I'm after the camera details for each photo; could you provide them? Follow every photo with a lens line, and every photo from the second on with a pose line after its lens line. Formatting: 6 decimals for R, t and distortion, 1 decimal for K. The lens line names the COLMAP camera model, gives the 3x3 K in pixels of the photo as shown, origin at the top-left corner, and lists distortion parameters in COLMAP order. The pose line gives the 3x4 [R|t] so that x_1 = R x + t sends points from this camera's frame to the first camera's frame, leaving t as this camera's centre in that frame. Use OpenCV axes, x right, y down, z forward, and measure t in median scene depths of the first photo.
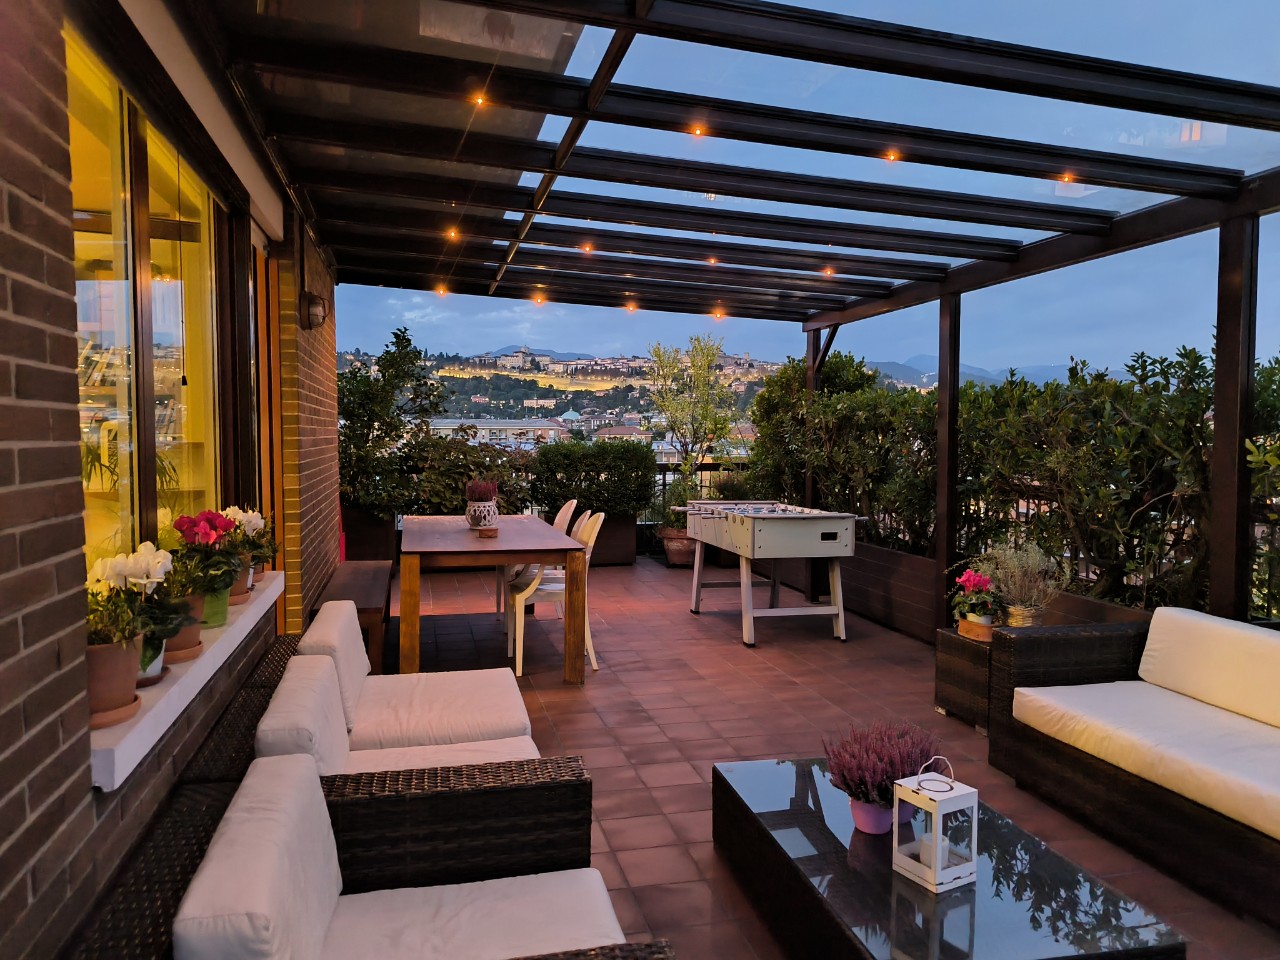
lens RADIAL K [[885.4, 0, 651.1], [0, 885.4, 481.3], [0, 0, 1]] dist [0.058297, -0.028652]
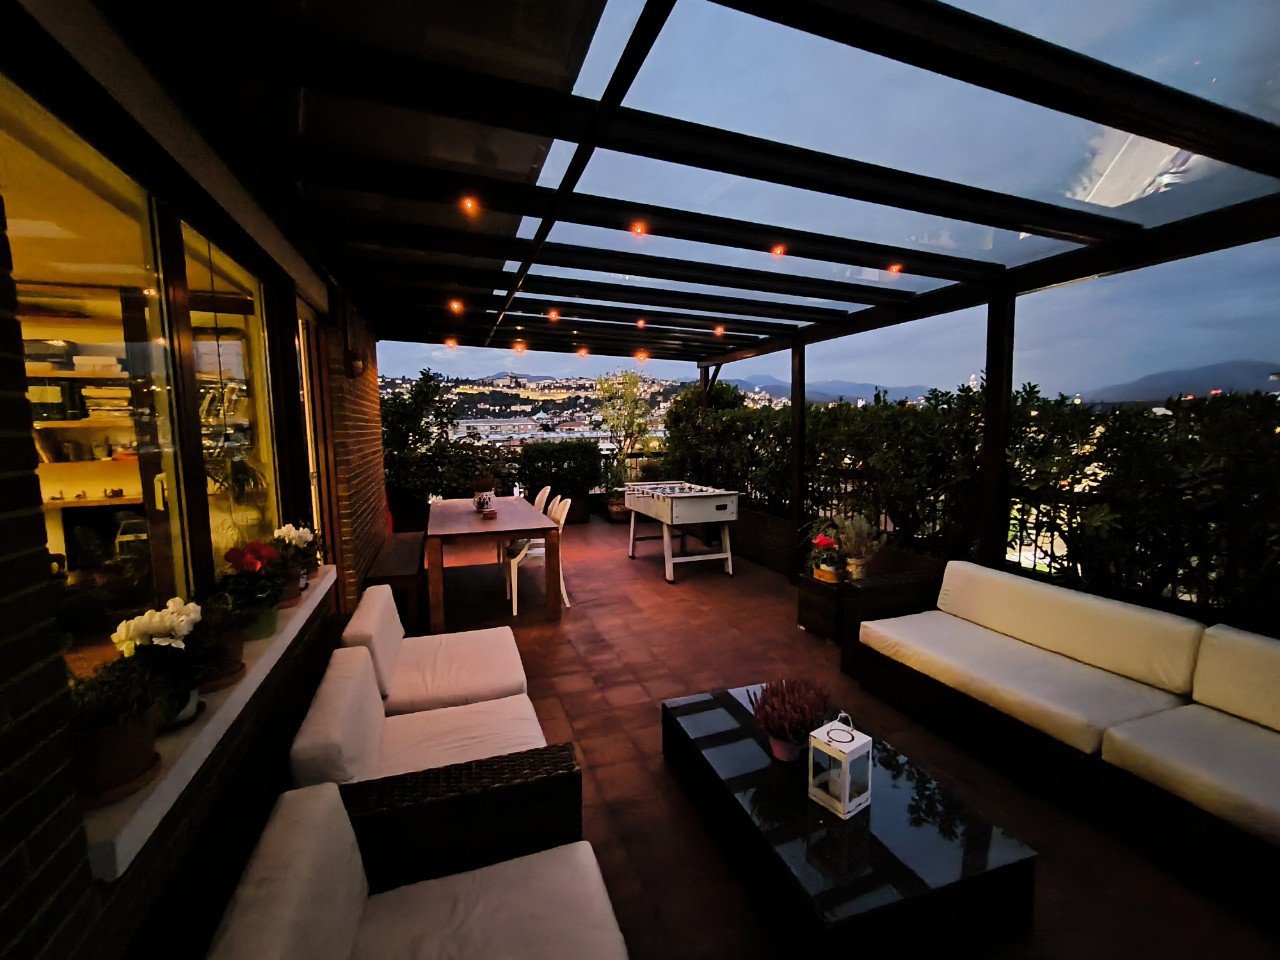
lens RADIAL K [[546.5, 0, 638.9], [0, 546.5, 478.1], [0, 0, 1]] dist [-0.001541, 0.004621]
pose [[0.996191, -0.028397, 0.082443, -0.015869], [0.024840, 0.998729, 0.043854, -0.038600], [-0.083584, -0.041639, 0.995630, 0.113357]]
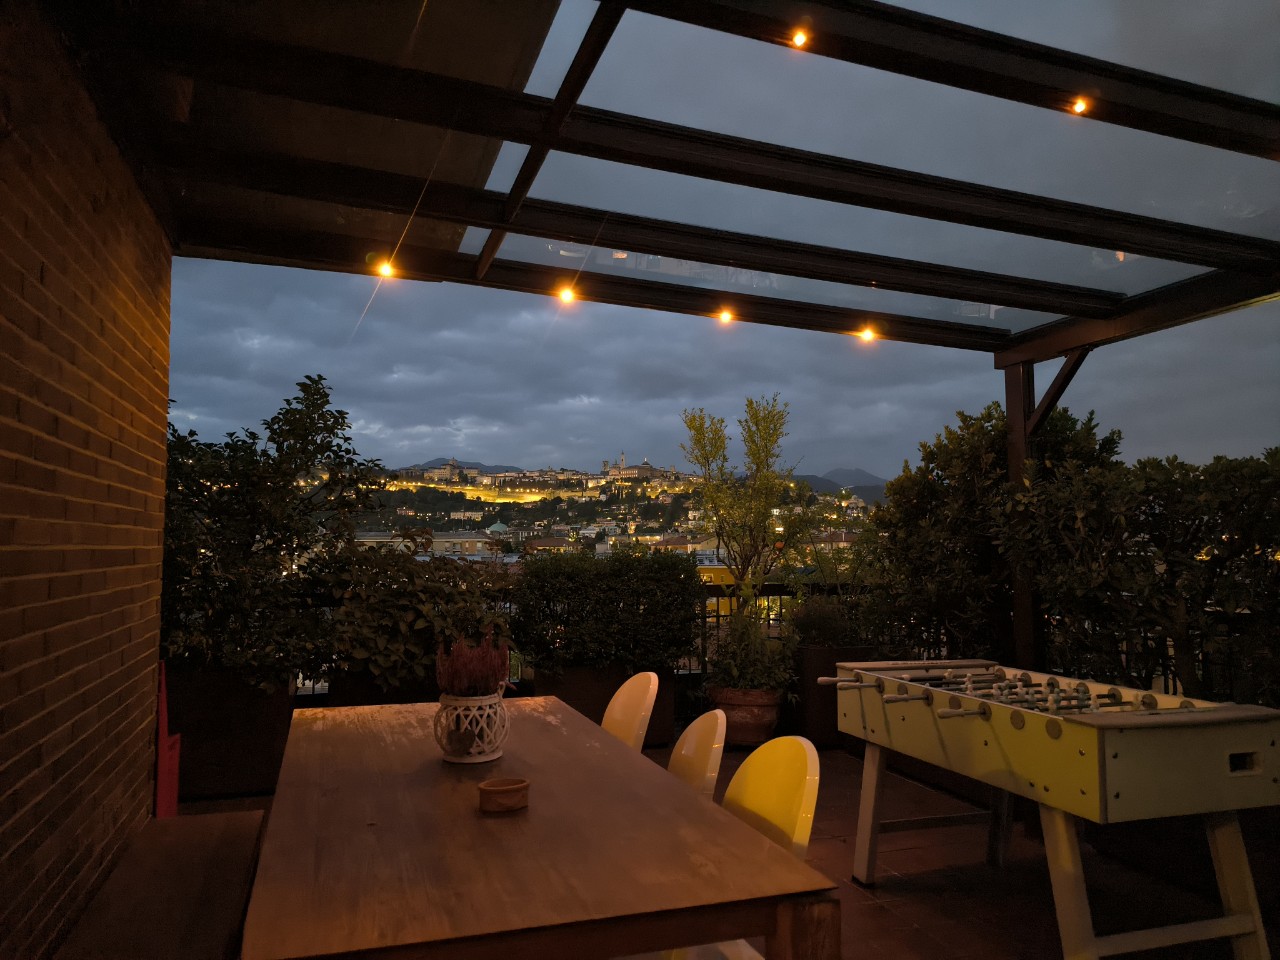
lens RADIAL K [[885.4, 0, 639.2], [0, 885.4, 486.3], [0, 0, 1]] dist [0.058297, -0.028652]
pose [[0.997758, -0.000369, 0.066929, -0.167768], [0.008386, 0.992794, -0.119543, -0.030499], [-0.066403, 0.119836, 0.990571, 0.667167]]
